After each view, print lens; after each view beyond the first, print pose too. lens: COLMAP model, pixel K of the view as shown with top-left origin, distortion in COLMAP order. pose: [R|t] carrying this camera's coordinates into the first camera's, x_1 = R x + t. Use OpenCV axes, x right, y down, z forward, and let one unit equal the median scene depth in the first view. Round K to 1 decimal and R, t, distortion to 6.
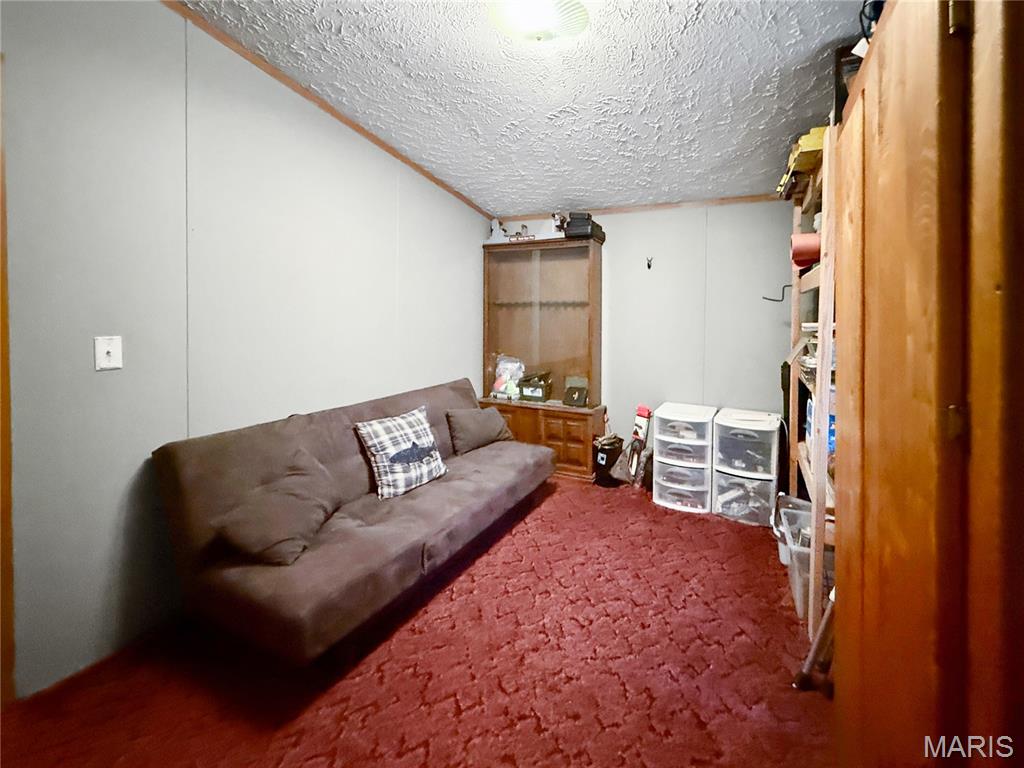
lens RADIAL K [[429.9, 0, 514.6], [0, 429.9, 372.1], [0, 0, 1]] dist [0.000138, 0.000032]
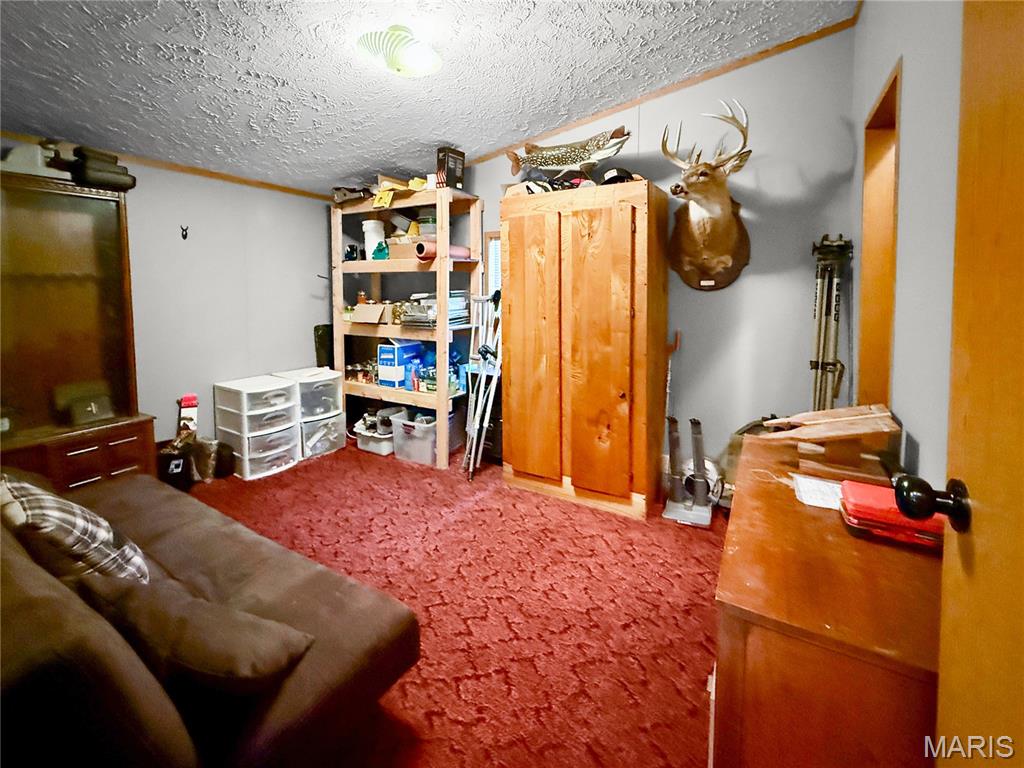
lens RADIAL K [[425.5, 0, 507.3], [0, 425.5, 390.8], [0, 0, 1]] dist [-0.001773, -0.000359]
pose [[0.100501, -0.248019, 0.963528, -0.613655], [0.138498, 0.962490, 0.233306, -0.055886], [-0.985250, 0.109999, 0.131081, 0.290993]]
